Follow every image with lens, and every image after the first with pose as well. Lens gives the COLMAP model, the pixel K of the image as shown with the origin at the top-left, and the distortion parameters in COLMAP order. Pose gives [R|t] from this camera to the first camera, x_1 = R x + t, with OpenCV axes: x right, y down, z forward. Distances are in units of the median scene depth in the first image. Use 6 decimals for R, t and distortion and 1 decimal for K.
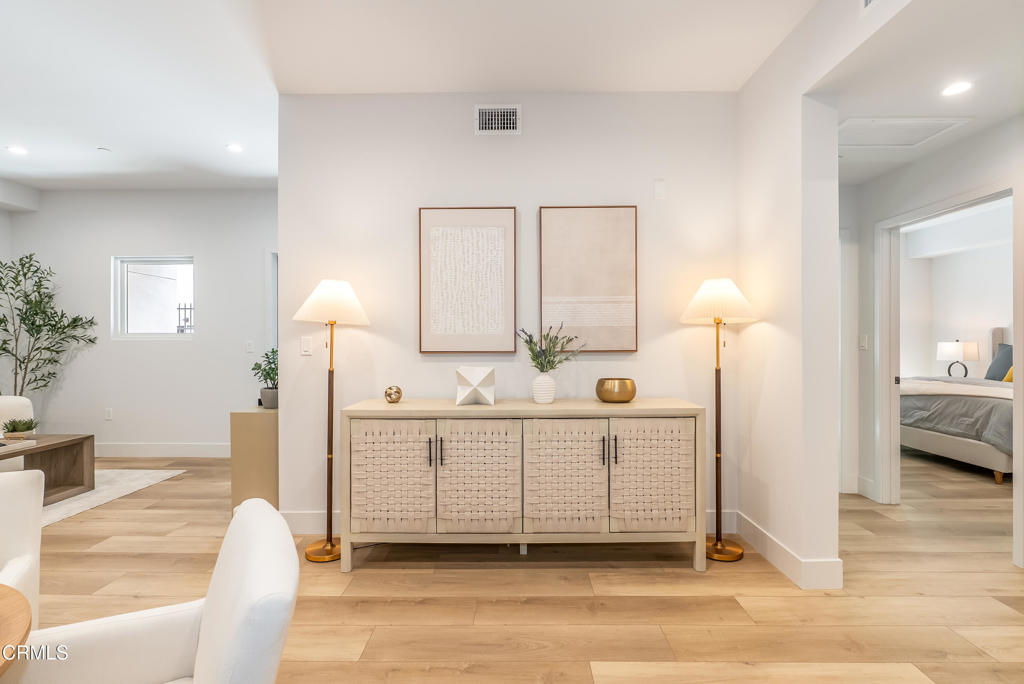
lens RADIAL K [[465.4, 0, 512.0], [0, 465.4, 342.0], [0, 0, 1]] dist [-0.008128, 0.000710]
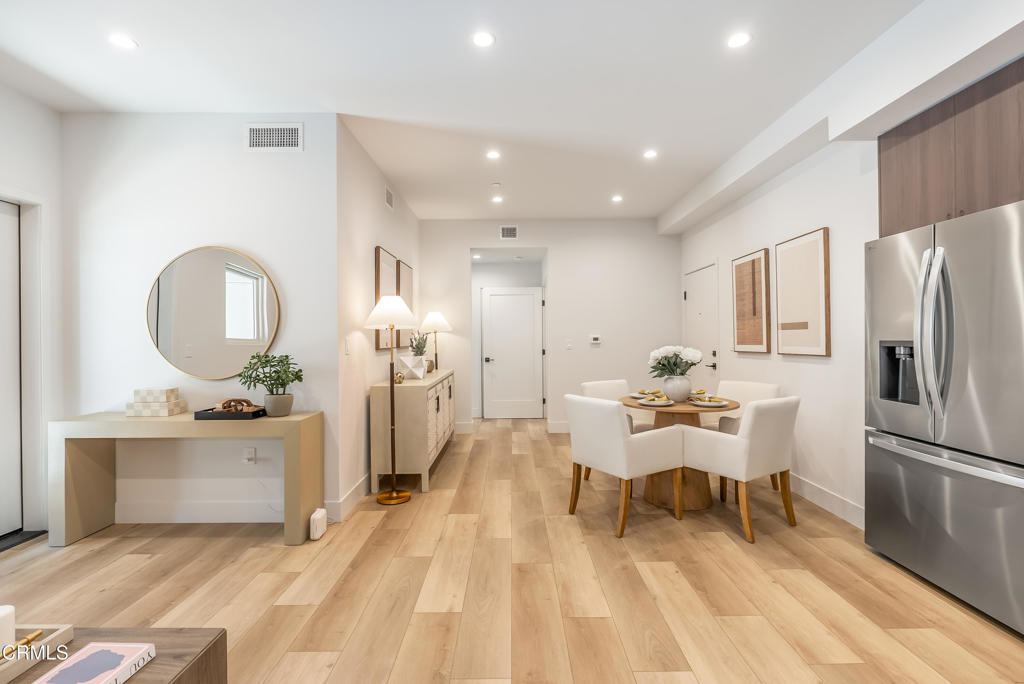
lens RADIAL K [[472.9, 0, 516.1], [0, 472.9, 337.6], [0, 0, 1]] dist [-0.006856, 0.000973]
pose [[-0.018164, 0.003475, 0.999829, -1.722148], [0.013054, 0.999910, -0.003238, -0.002792], [-0.999750, 0.012993, -0.018207, 0.652067]]
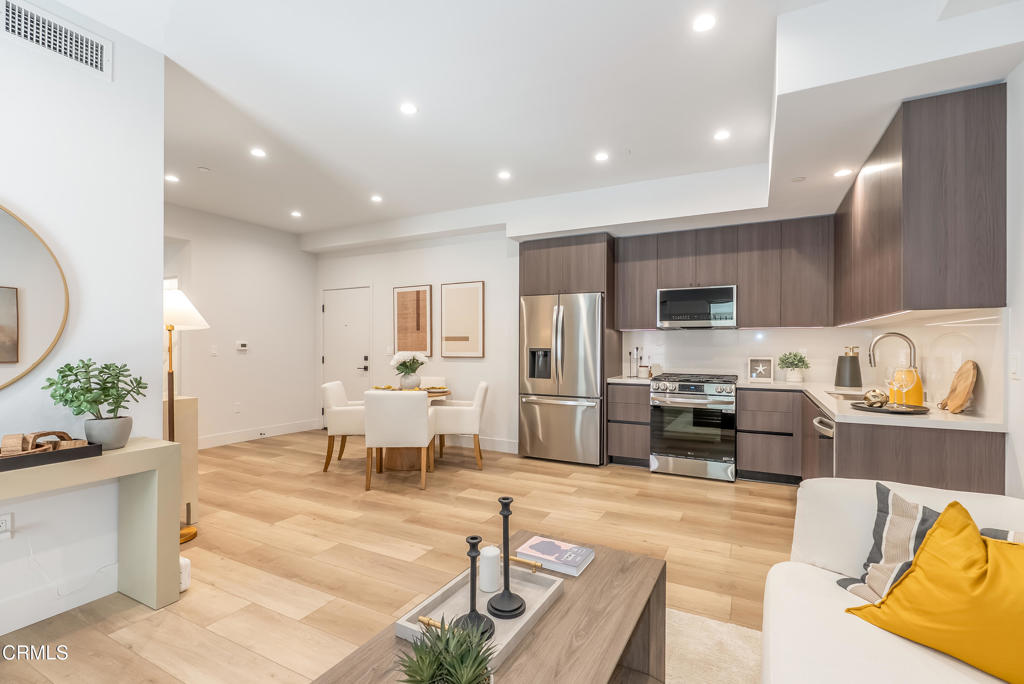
lens RADIAL K [[465.4, 0, 512.0], [0, 465.4, 342.0], [0, 0, 1]] dist [-0.008128, 0.000710]
pose [[-0.890098, 0.001658, 0.455766, -1.564736], [-0.000390, 0.999990, -0.004398, -0.005481], [-0.455769, -0.004092, -0.890089, 1.570276]]
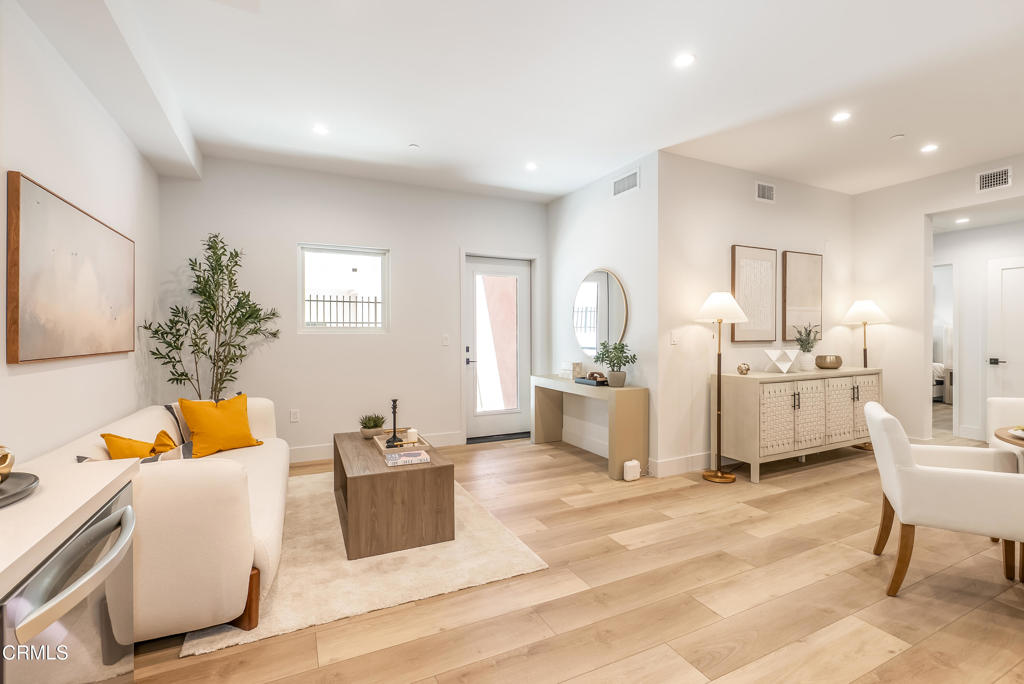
lens RADIAL K [[462.1, 0, 517.2], [0, 462.1, 337.2], [0, 0, 1]] dist [-0.003712, 0.000295]
pose [[0.891838, -0.003706, 0.452340, -1.578434], [0.003667, 0.999993, 0.000963, 0.004962], [-0.452340, 0.000799, 0.891845, -0.008120]]
